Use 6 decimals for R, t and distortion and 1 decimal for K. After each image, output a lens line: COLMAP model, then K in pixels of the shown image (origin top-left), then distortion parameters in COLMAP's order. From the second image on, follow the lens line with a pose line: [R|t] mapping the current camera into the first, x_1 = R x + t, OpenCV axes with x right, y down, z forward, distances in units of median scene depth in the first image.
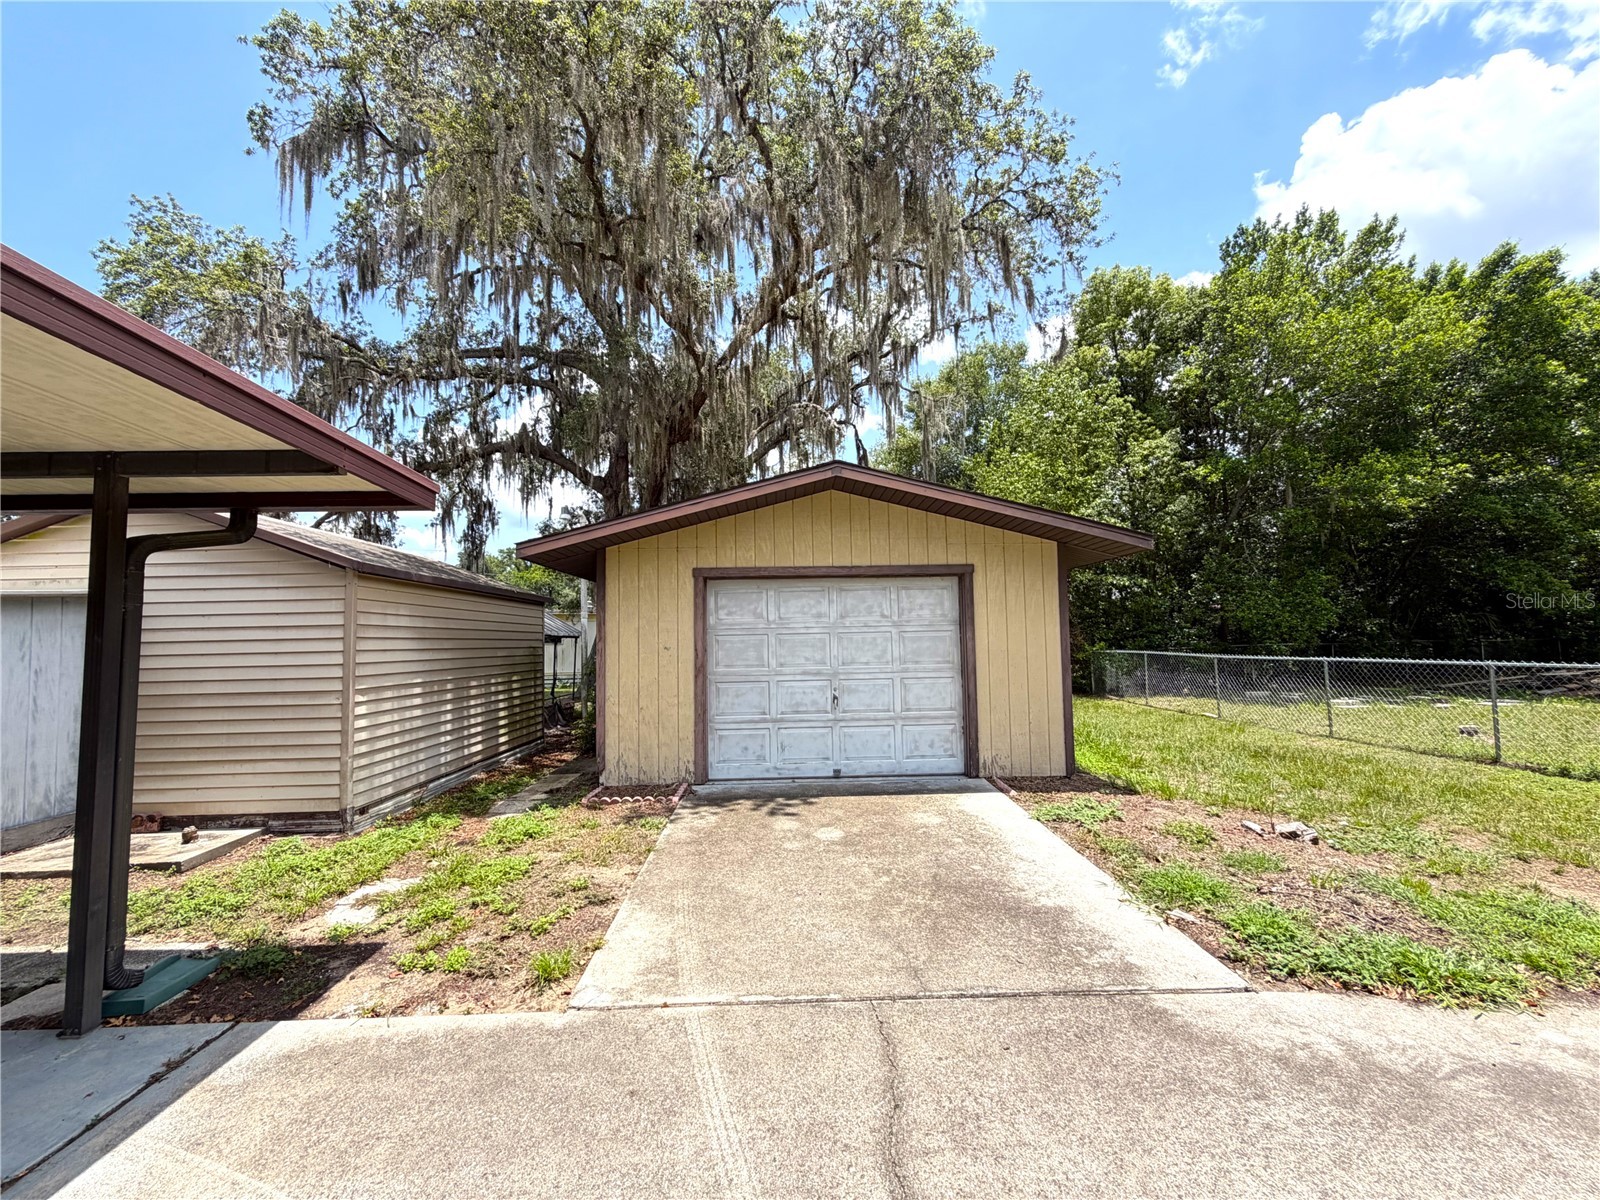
lens RADIAL K [[640.3, 0, 796.6], [0, 640.3, 598.5], [0, 0, 1]] dist [-0.000009, -0.000066]
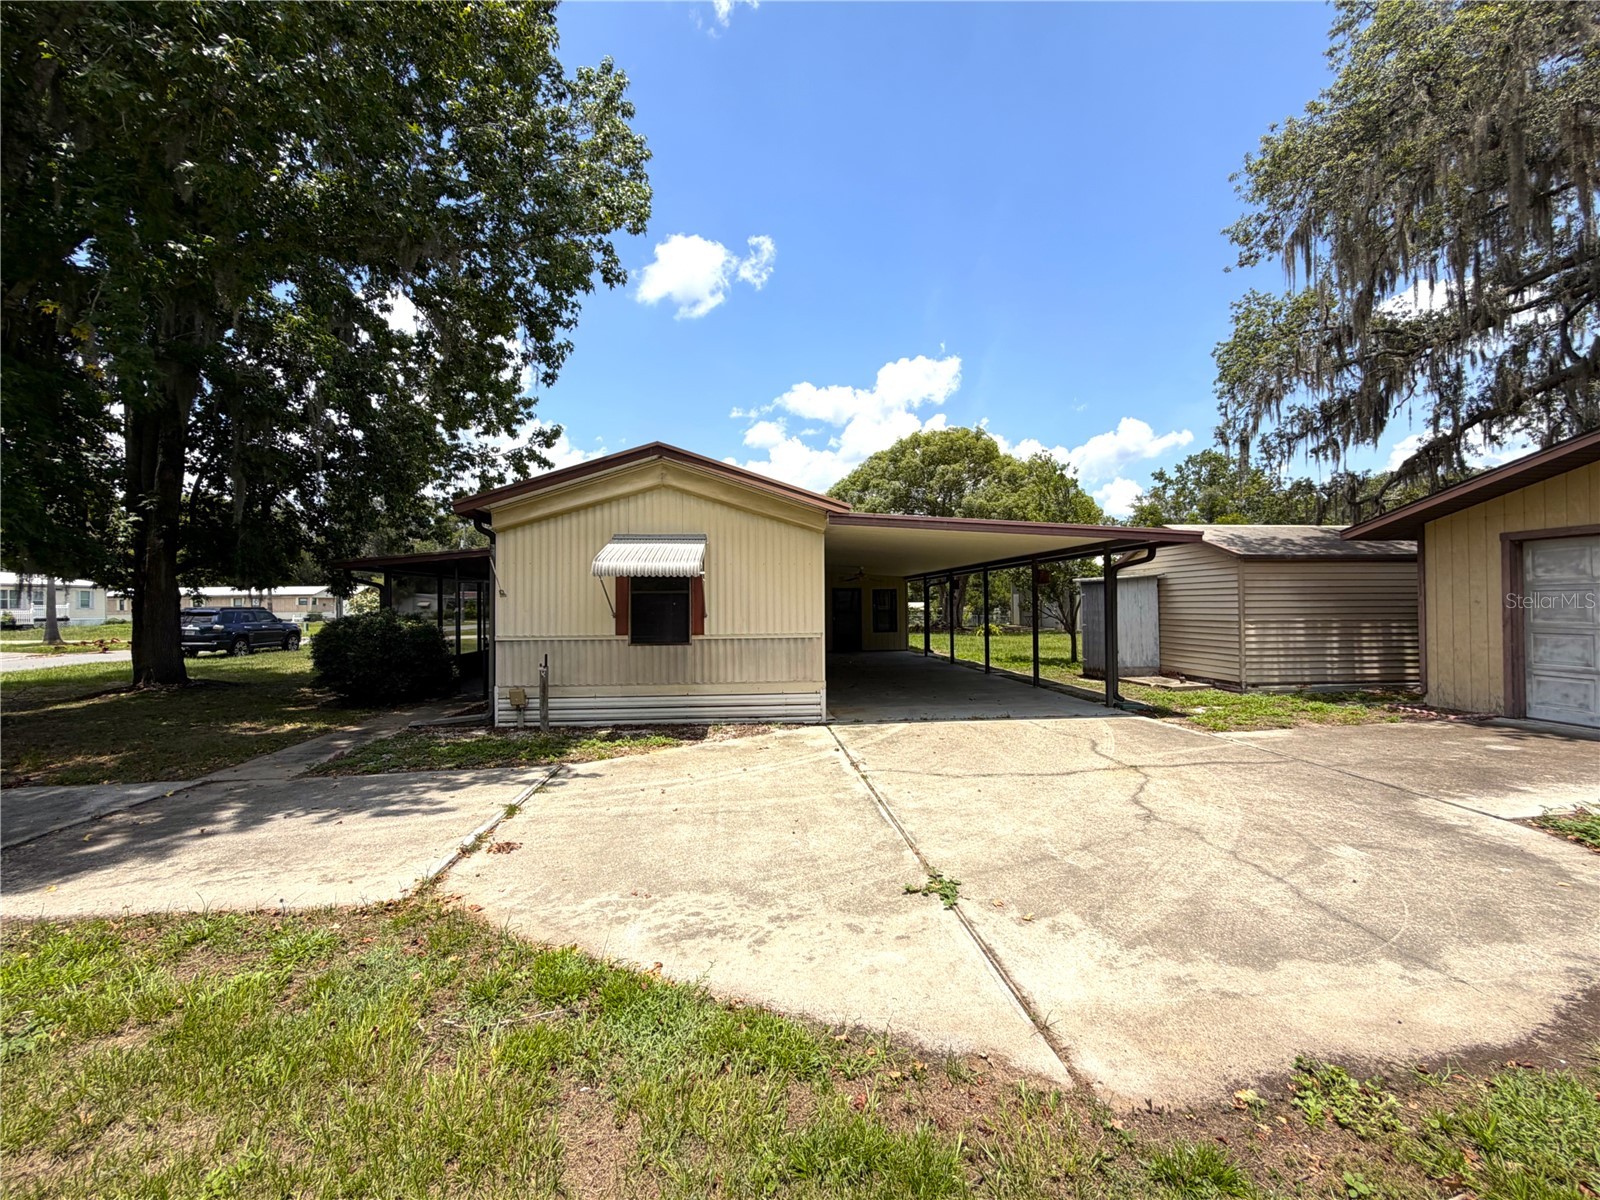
lens RADIAL K [[647.7, 0, 812.4], [0, 647.7, 596.1], [0, 0, 1]] dist [0.000931, 0.000013]
pose [[0.067955, 0.006487, -0.997667, 0.924180], [0.073853, 0.997203, 0.011514, -0.039572], [0.994951, -0.074463, 0.067286, -0.327661]]
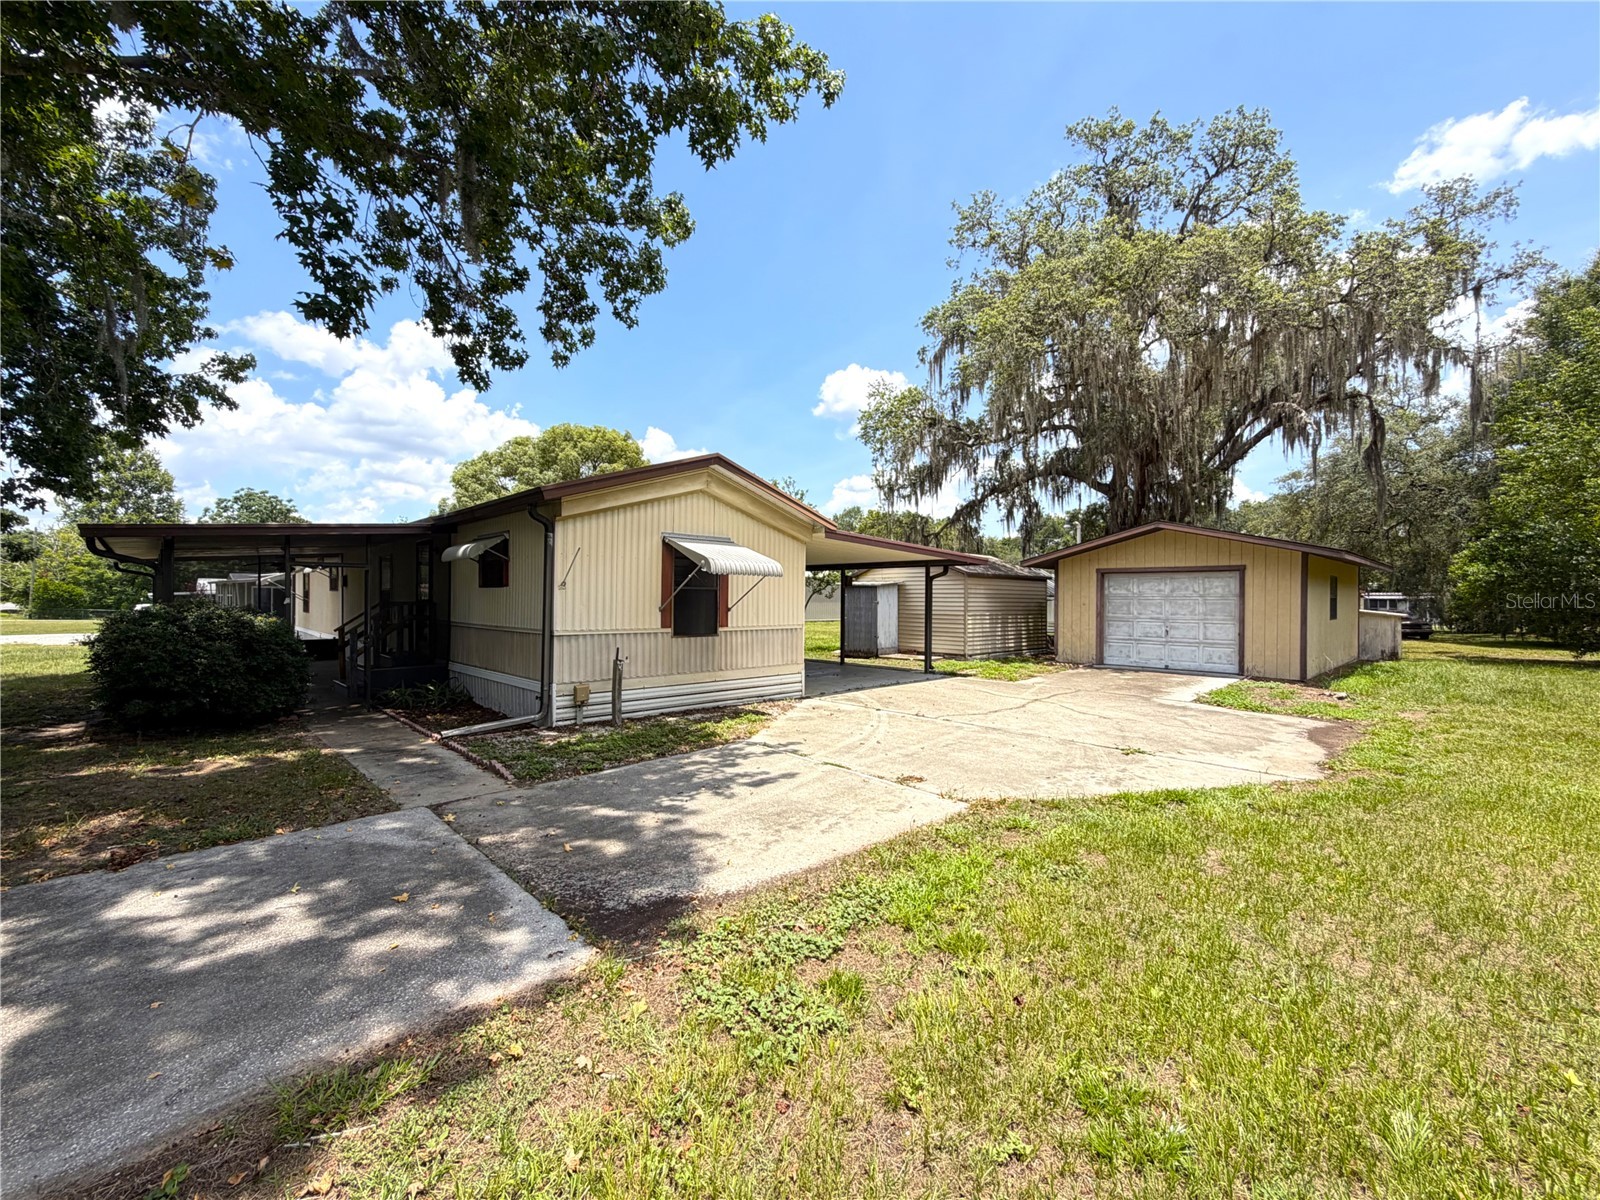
lens RADIAL K [[640.3, 0, 796.6], [0, 640.3, 598.5], [0, 0, 1]] dist [-0.000009, -0.000066]
pose [[0.666739, 0.025087, -0.744869, 0.804202], [0.028171, 0.997871, 0.058823, -0.105569], [0.744758, -0.060203, 0.664613, -1.266205]]
